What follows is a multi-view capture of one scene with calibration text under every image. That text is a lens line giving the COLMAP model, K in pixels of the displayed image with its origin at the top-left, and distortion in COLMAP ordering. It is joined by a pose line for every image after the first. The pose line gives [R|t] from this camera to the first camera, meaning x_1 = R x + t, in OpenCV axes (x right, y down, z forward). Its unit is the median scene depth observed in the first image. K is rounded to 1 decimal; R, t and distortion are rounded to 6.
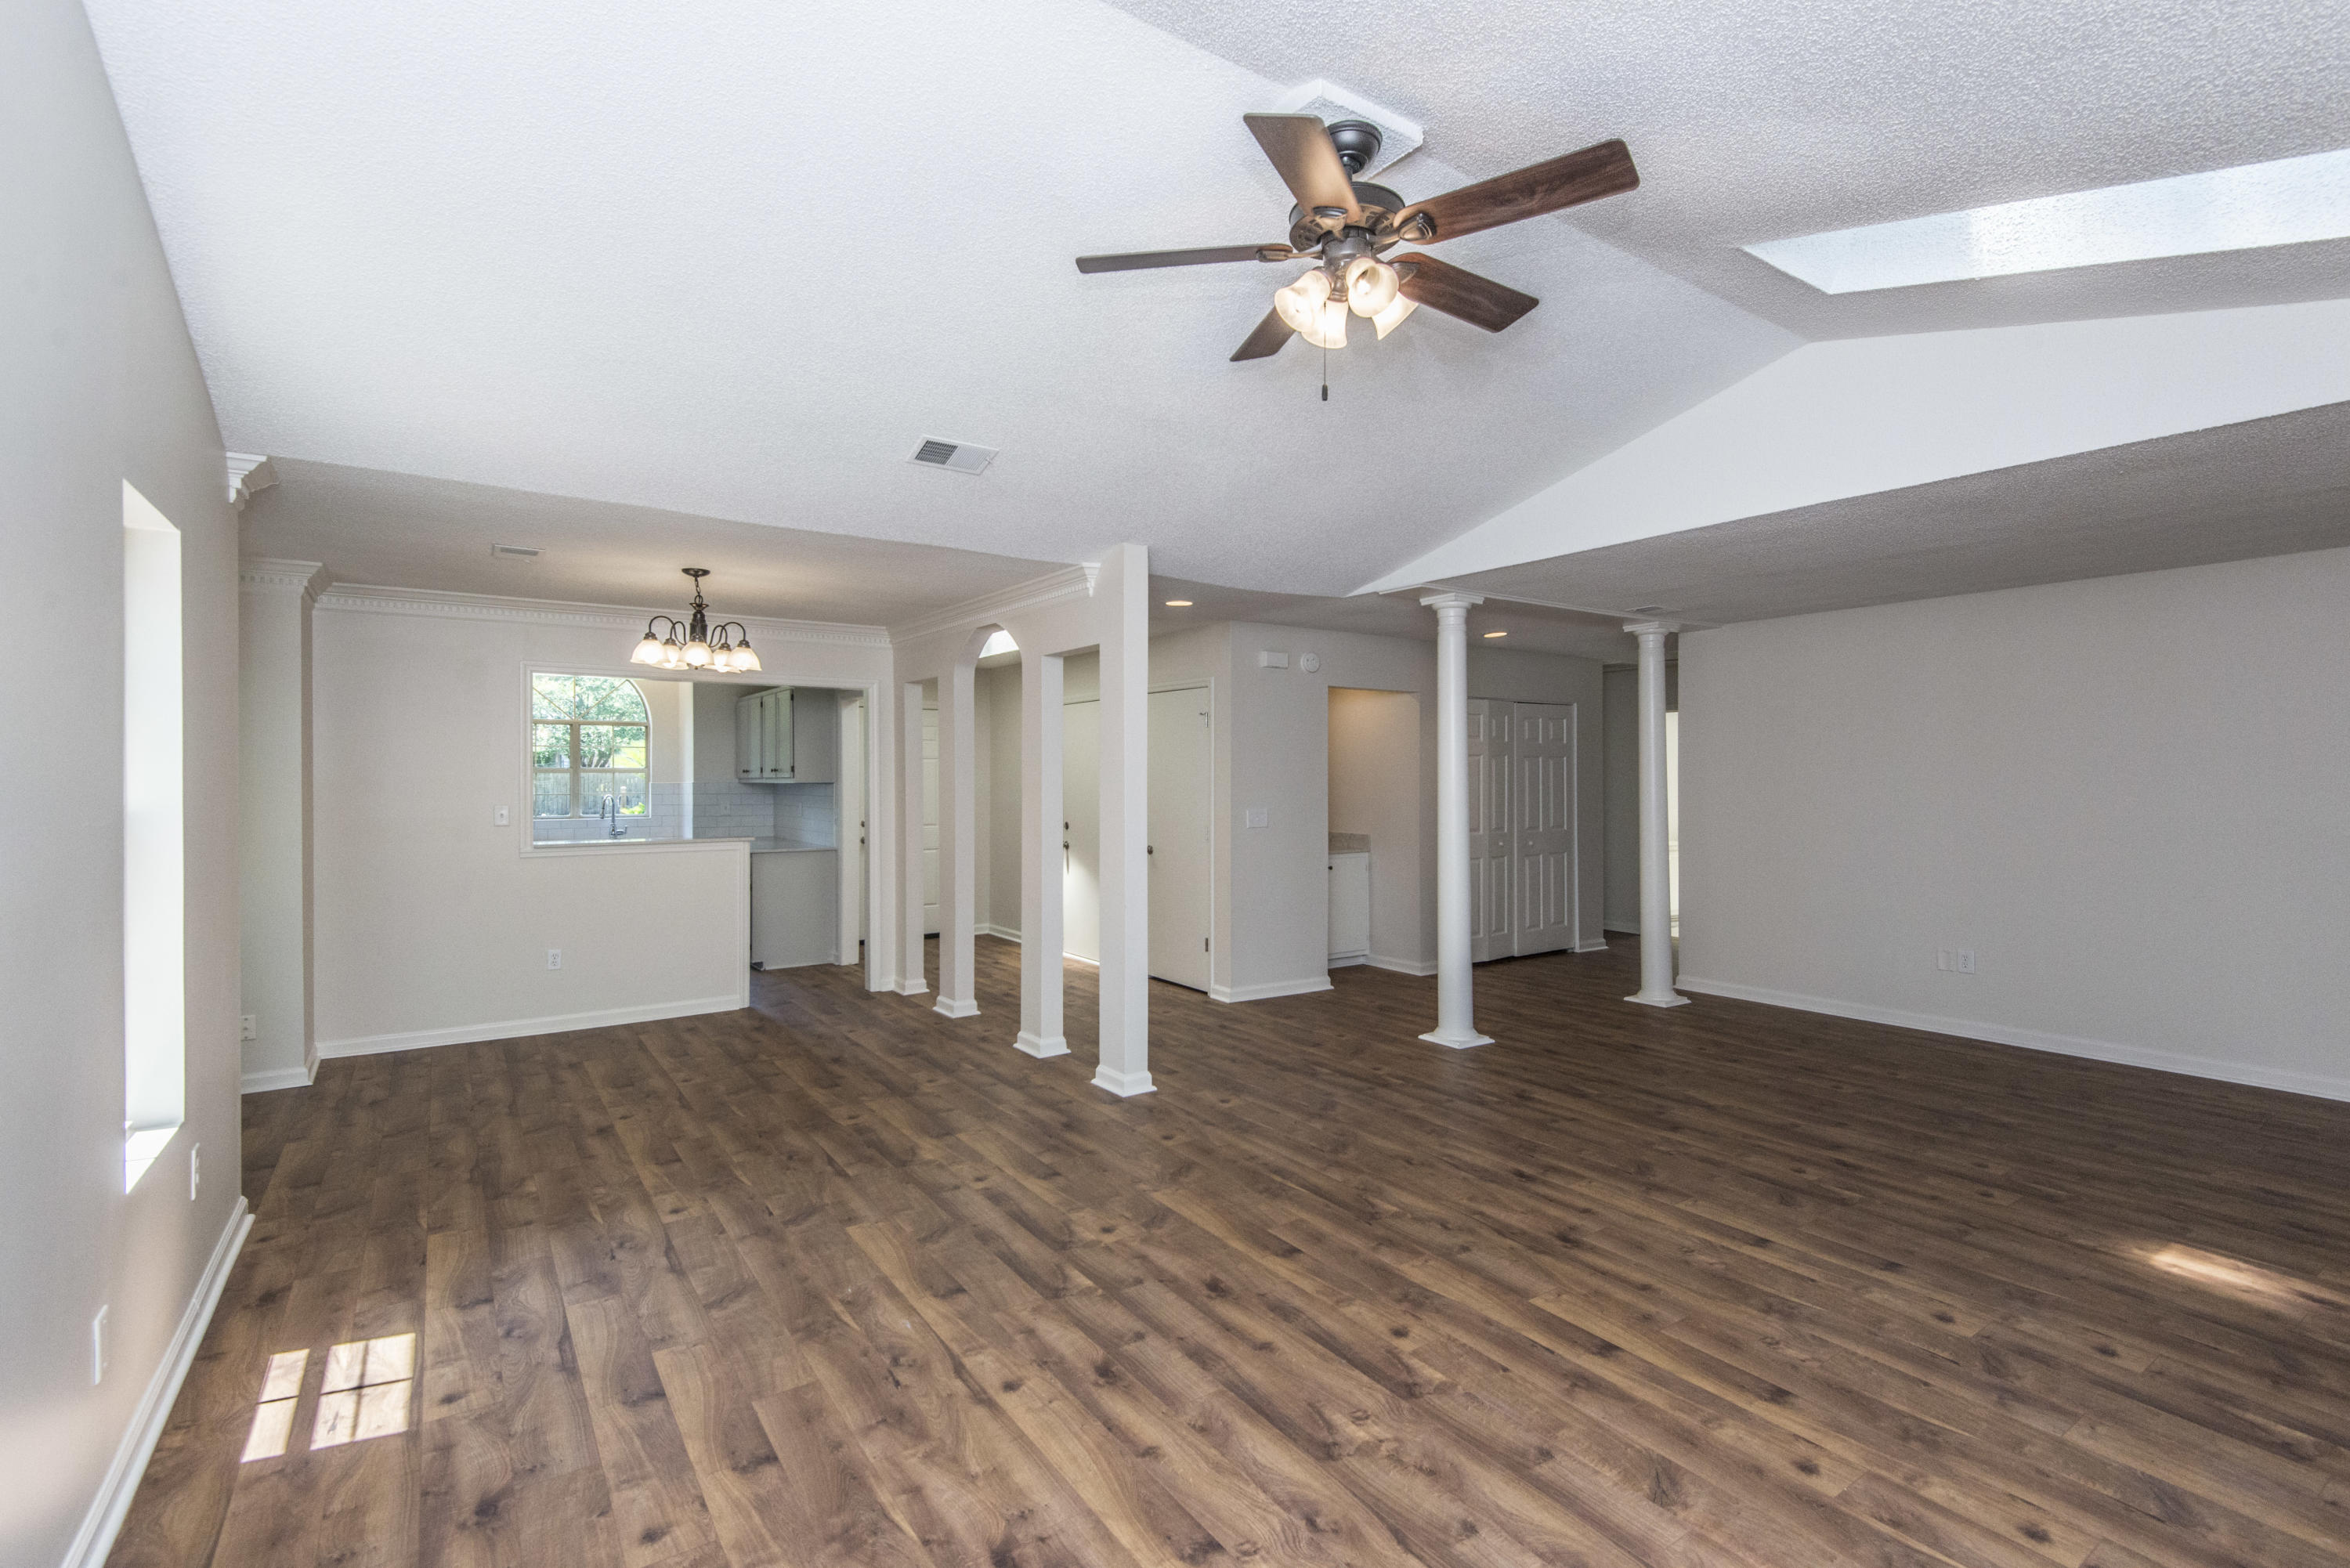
lens RADIAL K [[1060.5, 0, 1179.4], [0, 1060.5, 777.5], [0, 0, 1]] dist [0.031449, -0.015616]
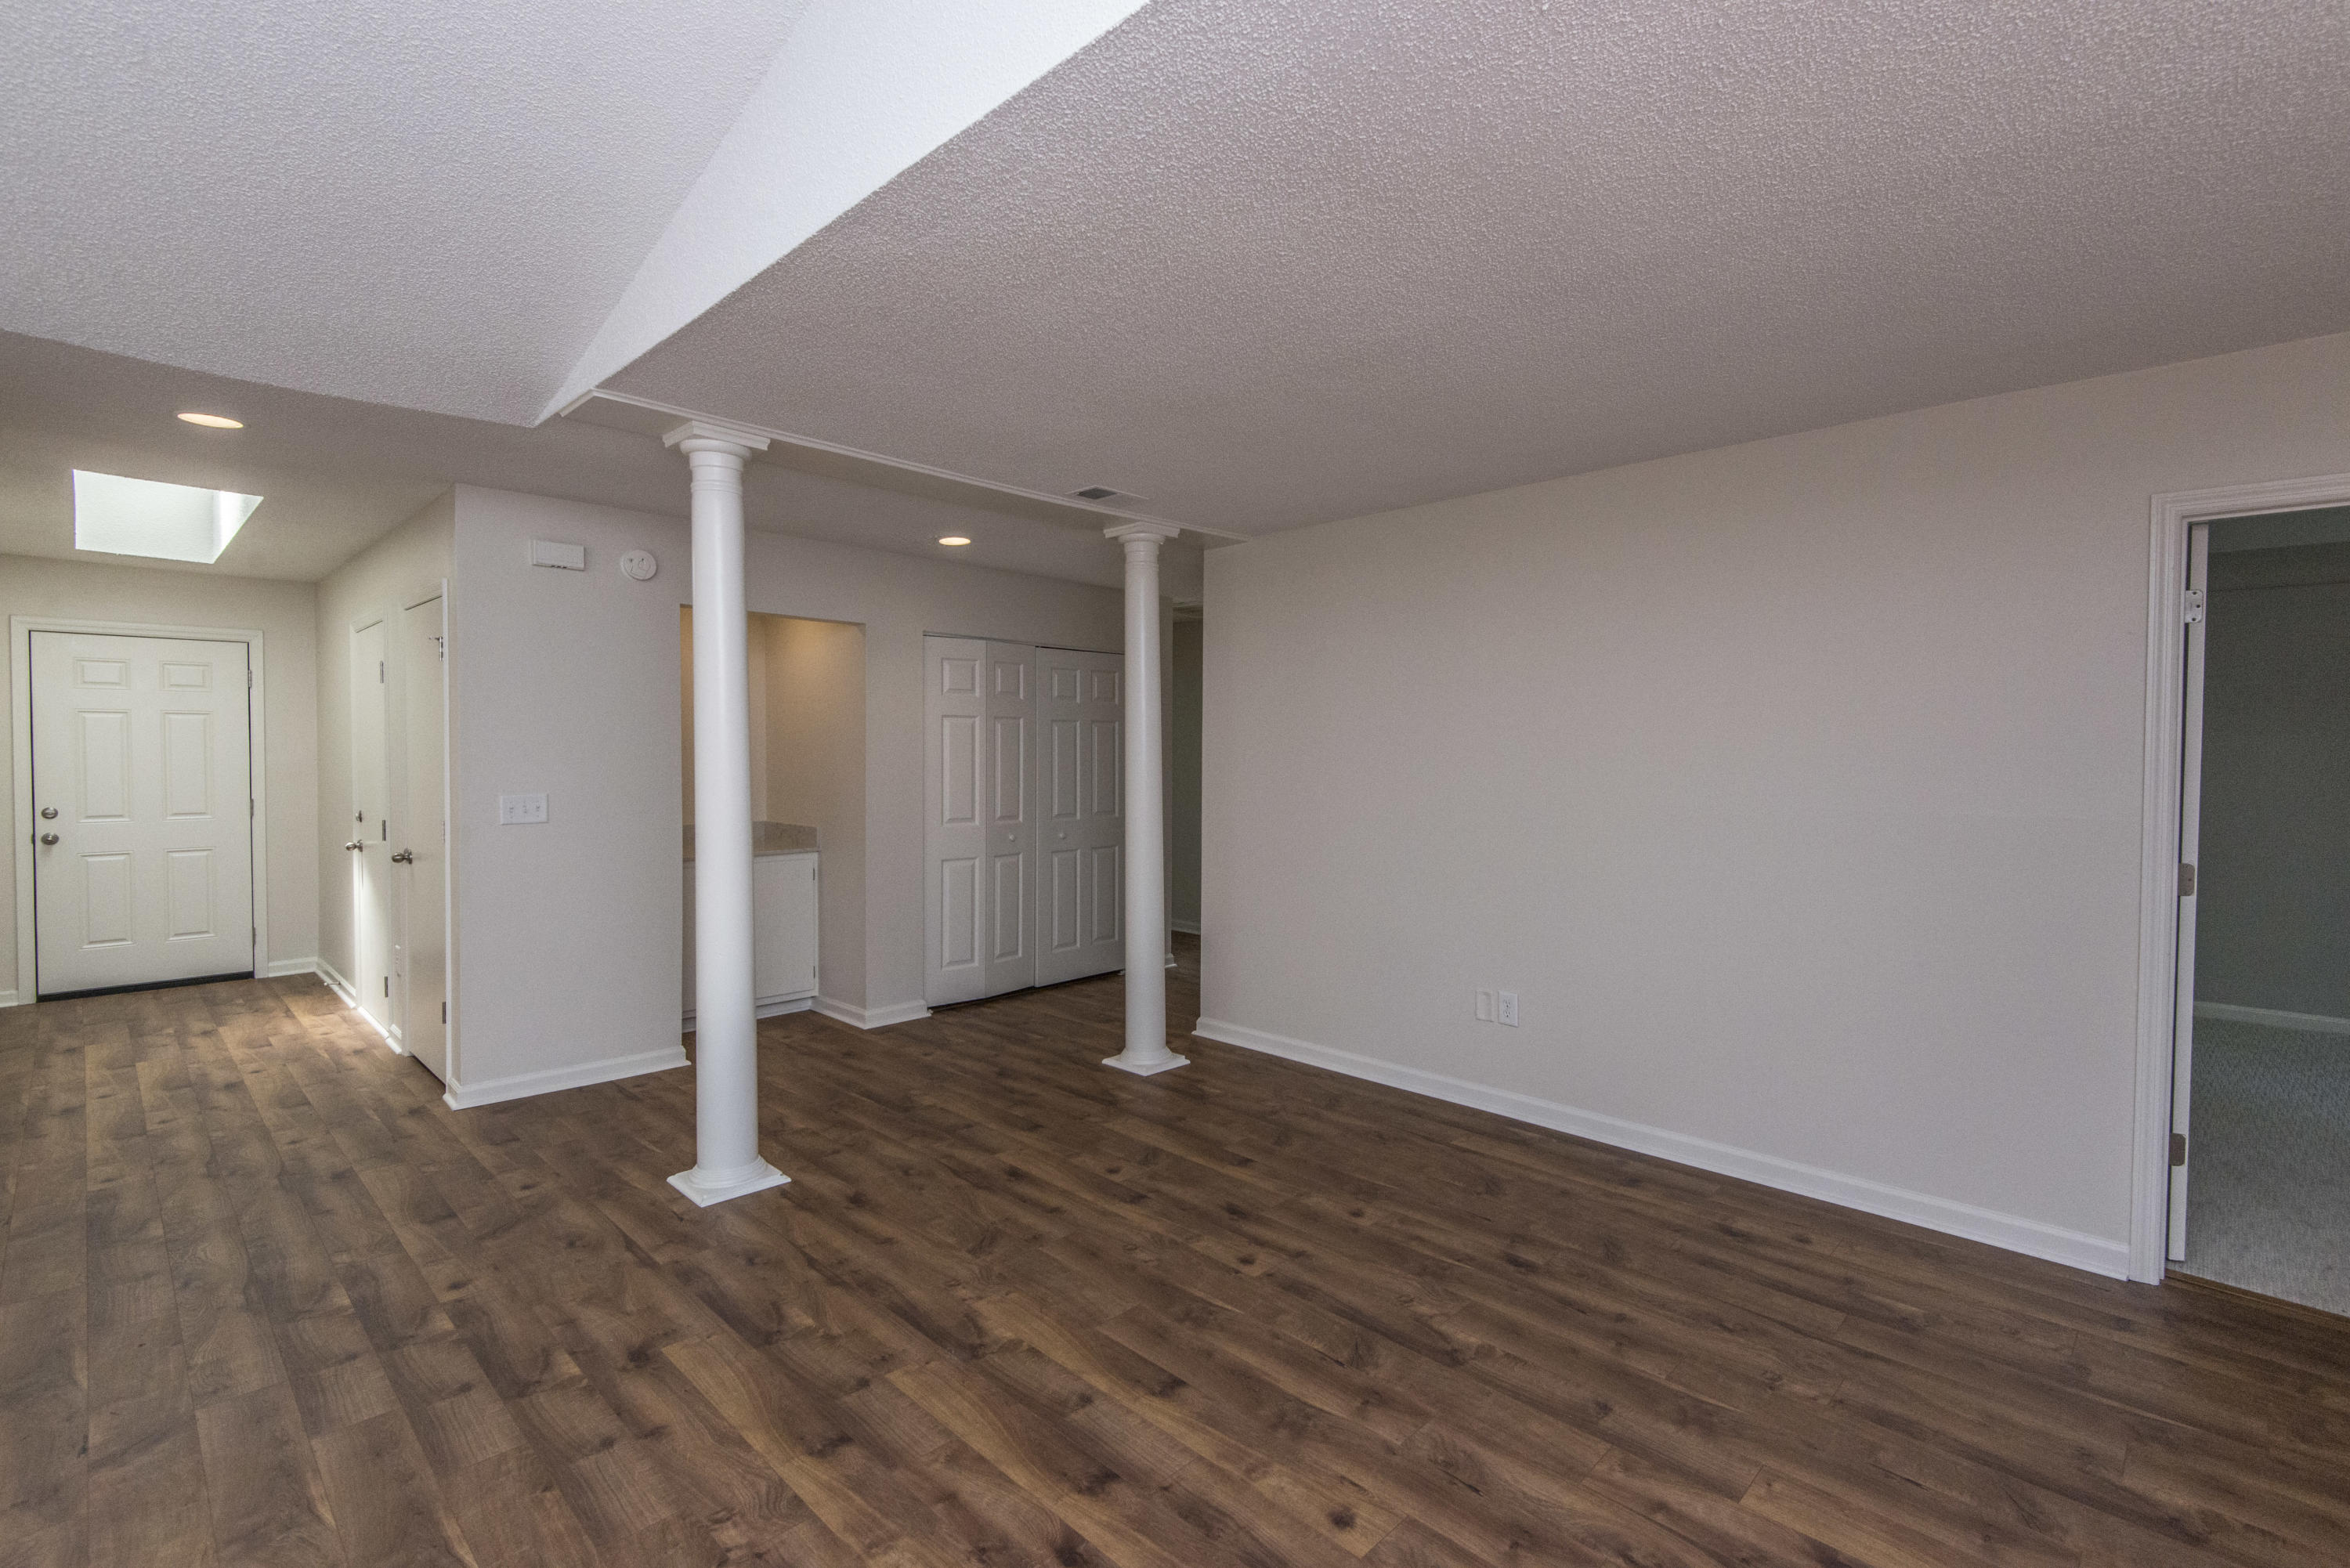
lens RADIAL K [[1060.5, 0, 1178.5], [0, 1060.5, 781.3], [0, 0, 1]] dist [0.031449, -0.015616]
pose [[0.981832, 0.000087, 0.189753, 0.577772], [-0.005526, 0.999589, 0.028138, 0.004247], [-0.189672, -0.028675, 0.981429, 0.536430]]
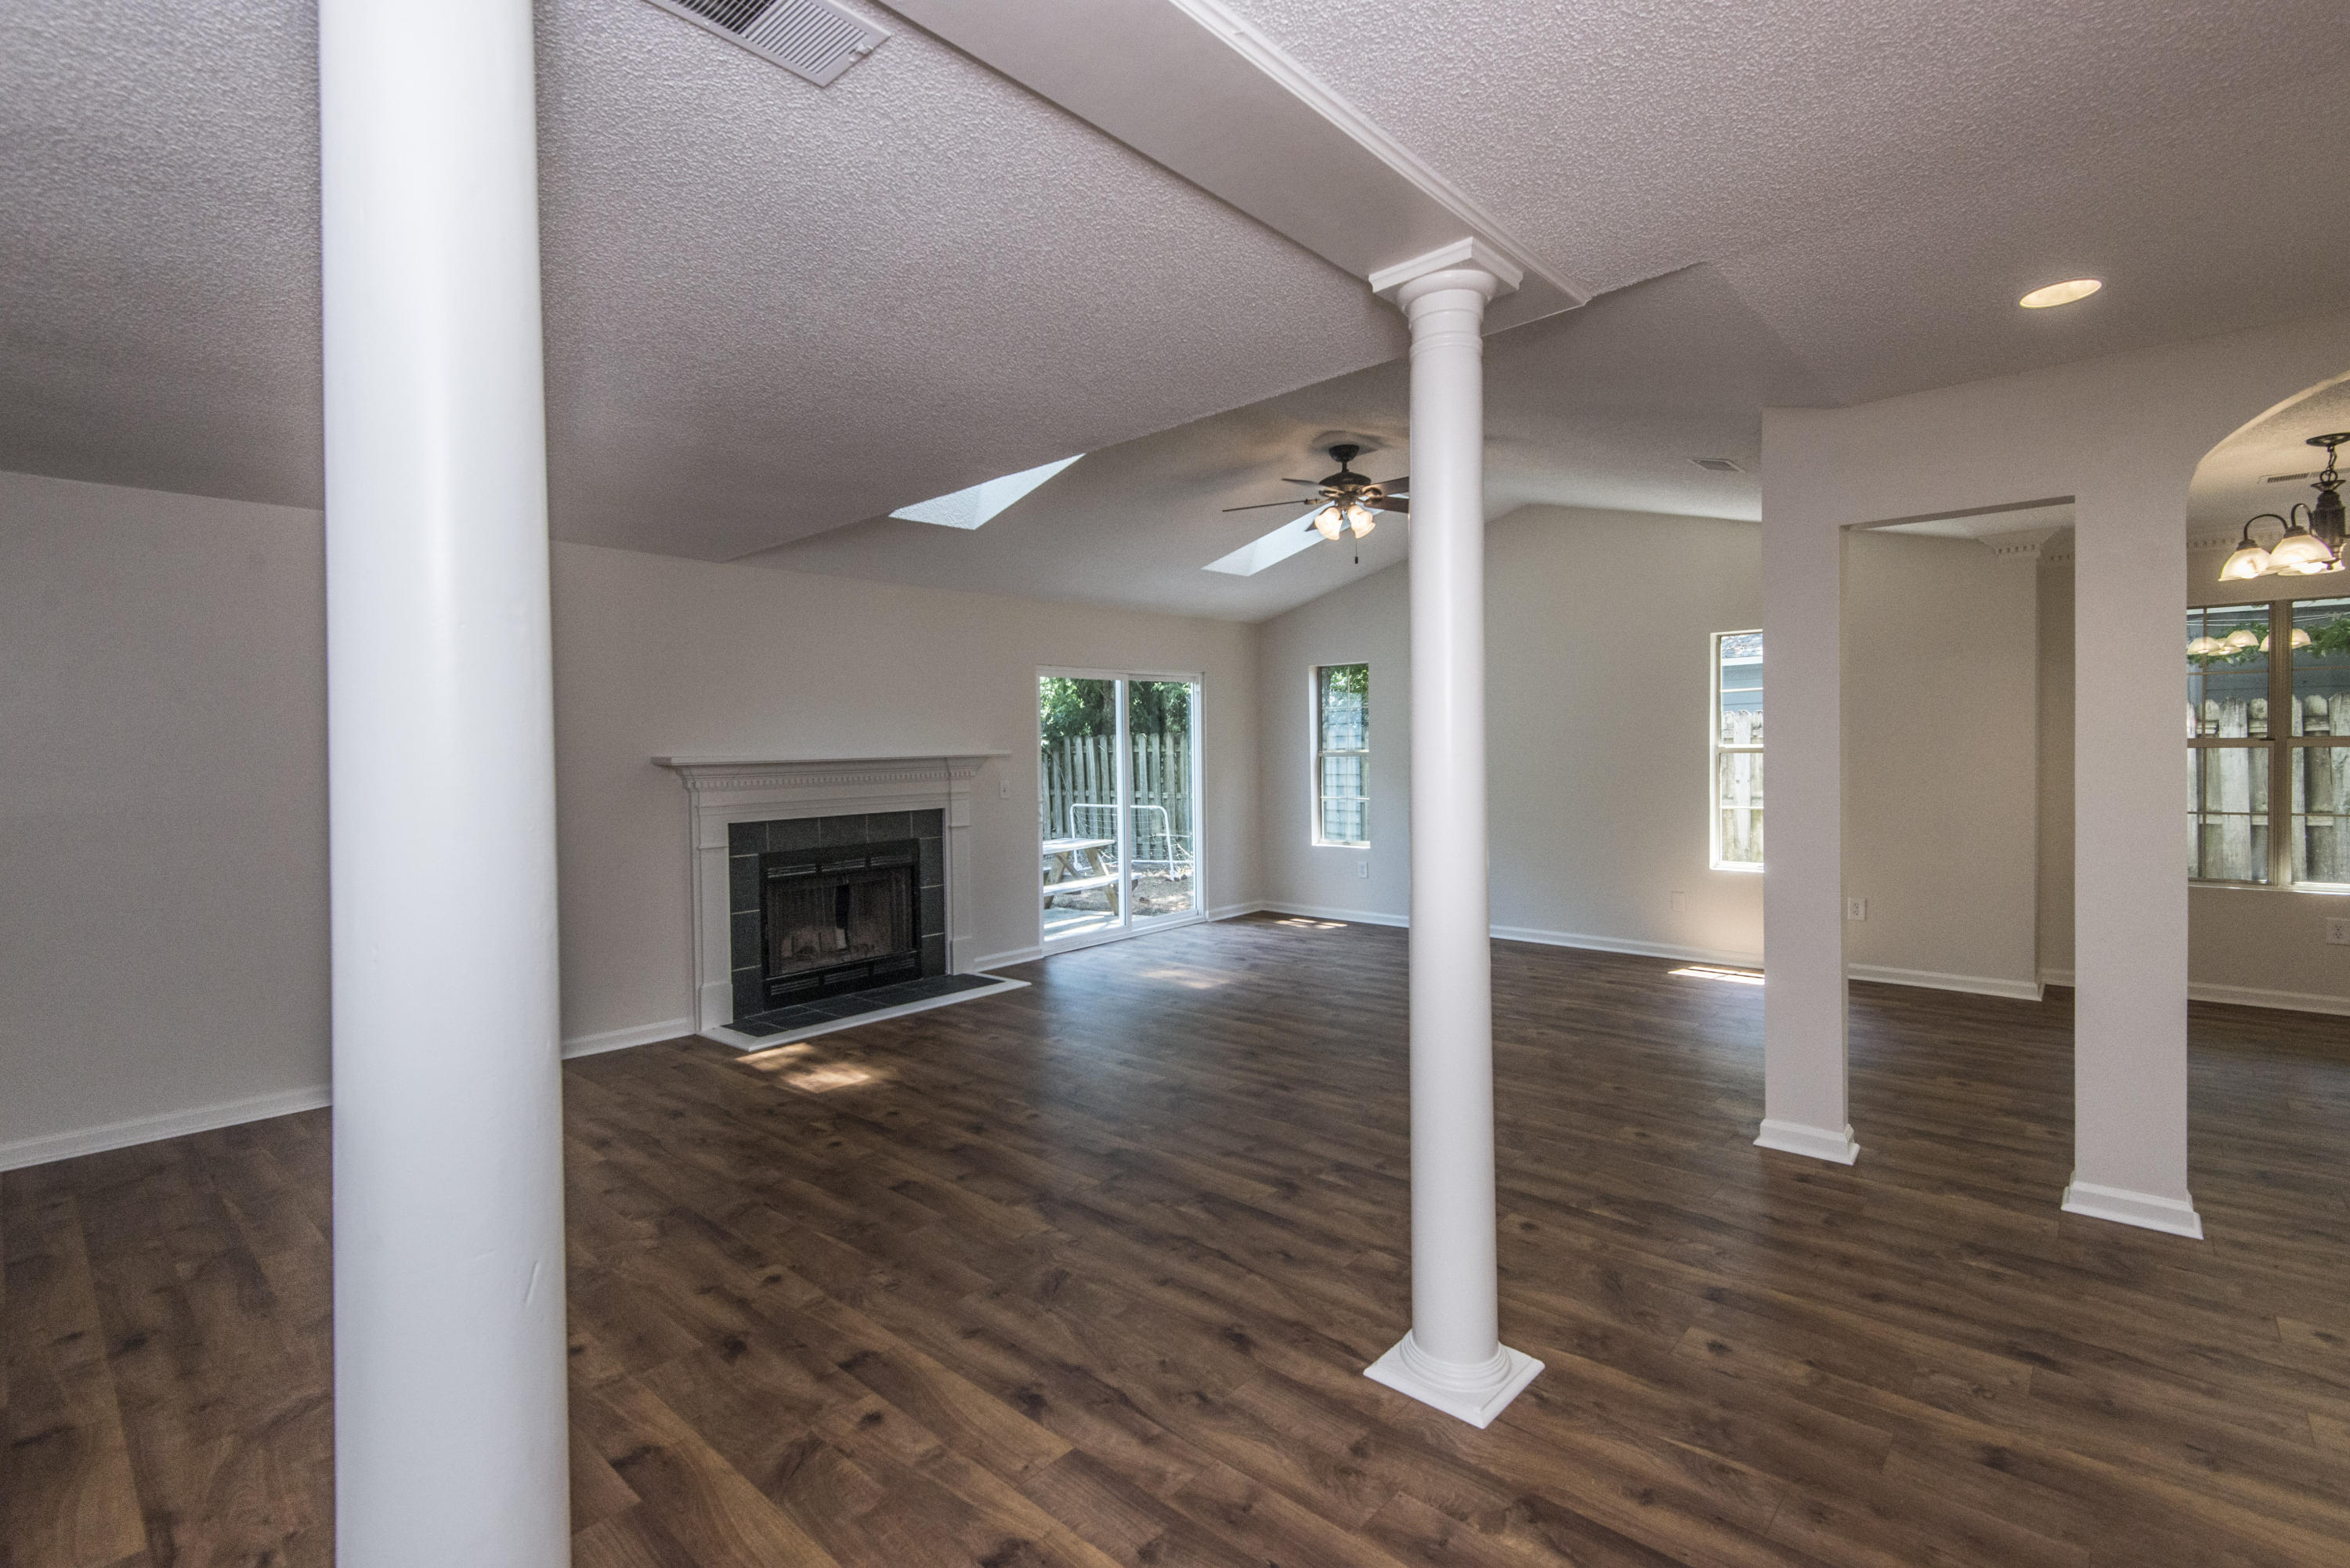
lens RADIAL K [[1060.5, 0, 1179.8], [0, 1060.5, 776.0], [0, 0, 1]] dist [0.031449, -0.015616]
pose [[-0.972535, 0.023096, -0.231607, 0.660464], [0.018025, 0.999550, 0.023989, 0.012843], [0.232057, 0.019155, -0.972514, 2.003320]]
